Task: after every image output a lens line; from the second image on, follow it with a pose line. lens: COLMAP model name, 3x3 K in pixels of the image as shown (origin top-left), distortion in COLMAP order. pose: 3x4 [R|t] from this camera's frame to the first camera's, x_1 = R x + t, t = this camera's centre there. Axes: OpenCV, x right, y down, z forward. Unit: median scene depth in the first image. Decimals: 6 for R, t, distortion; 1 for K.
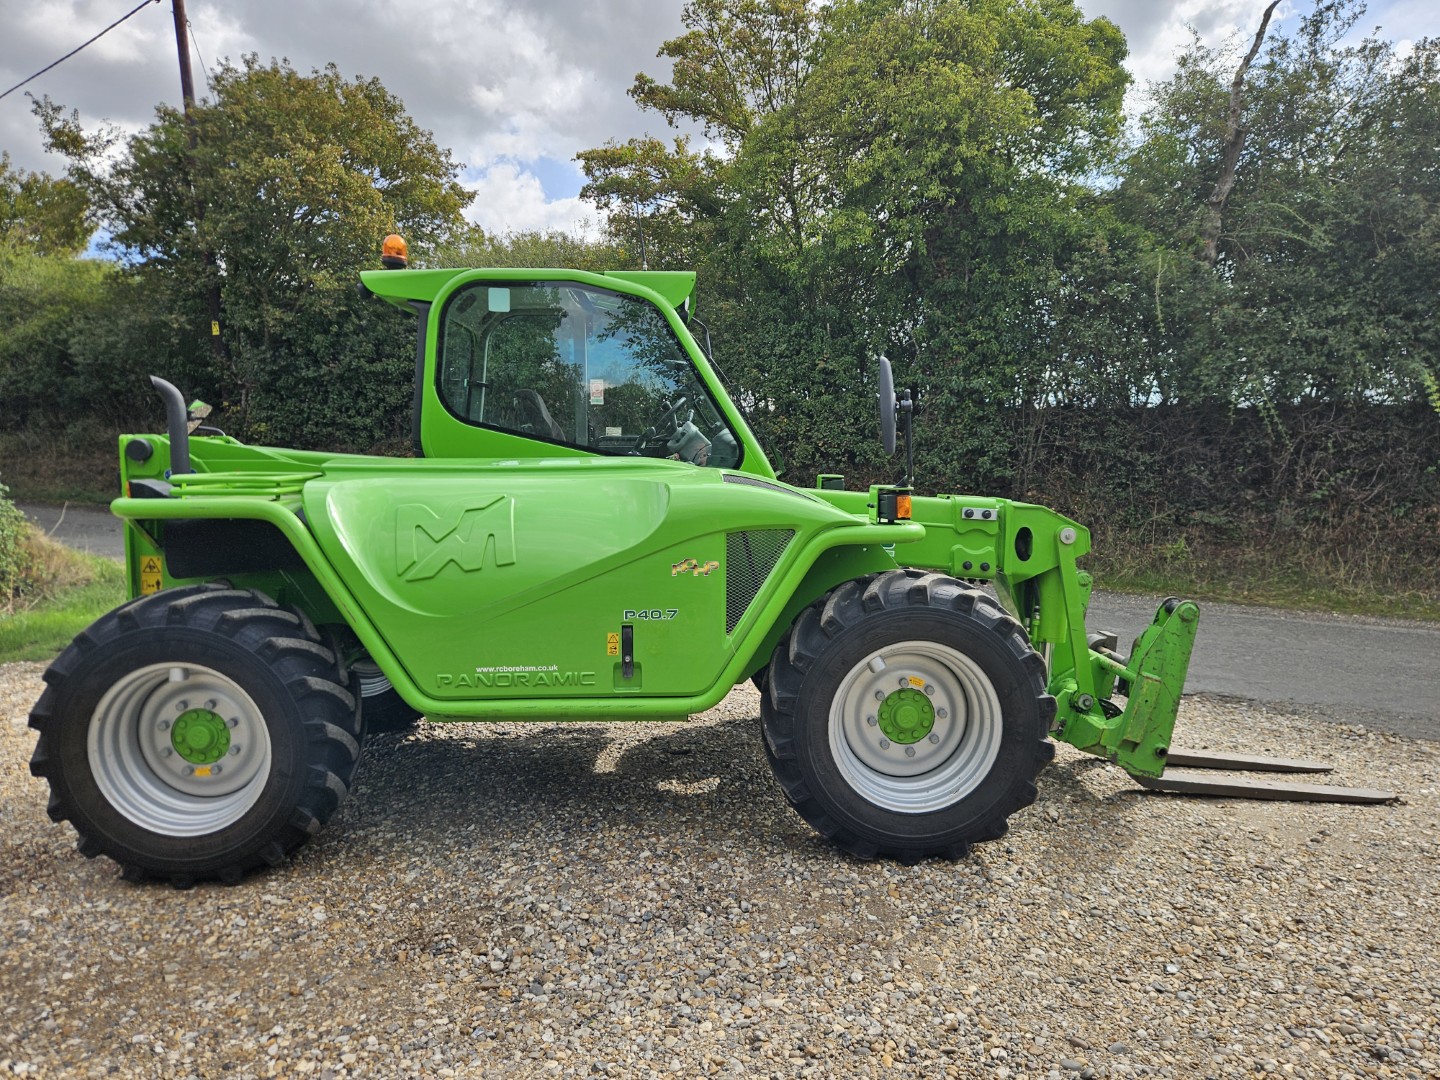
lens RADIAL K [[970.2, 0, 692.3], [0, 970.2, 526.4], [0, 0, 1]] dist [0.067496, -0.055781]
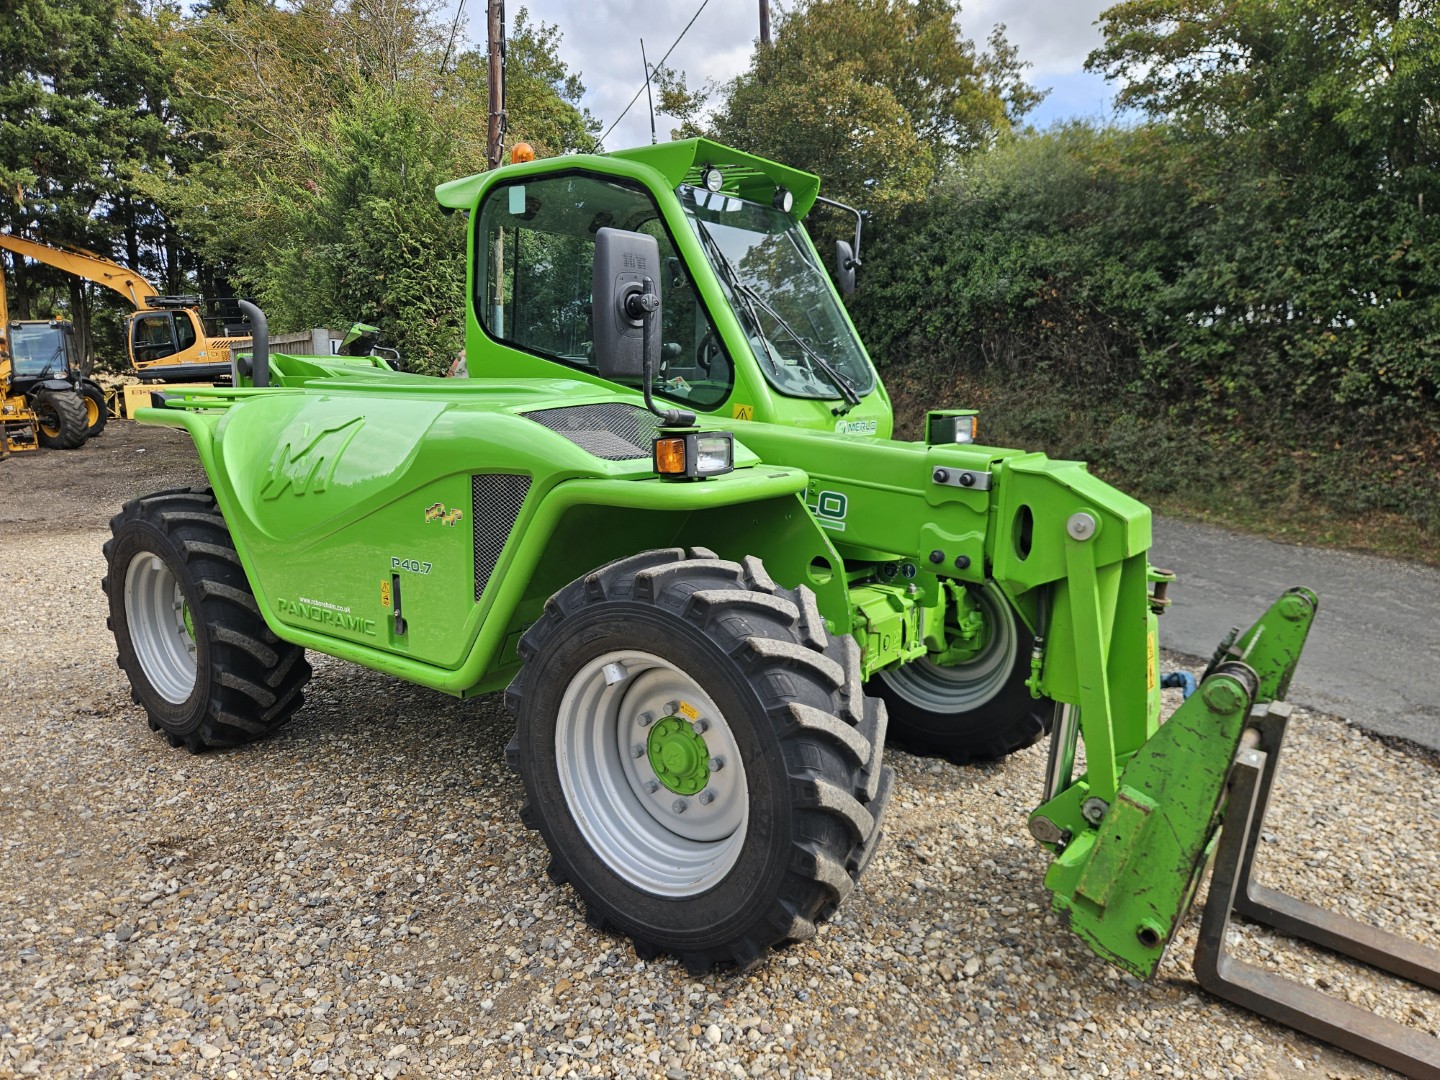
lens RADIAL K [[969.7, 0, 719.1], [0, 969.7, 535.6], [0, 0, 1]] dist [0.072090, -0.065251]
pose [[0.791858, 0.109508, -0.600806, 0.555665], [-0.060573, 0.993024, 0.101162, -0.030390], [0.607693, -0.043713, 0.792968, 0.403084]]
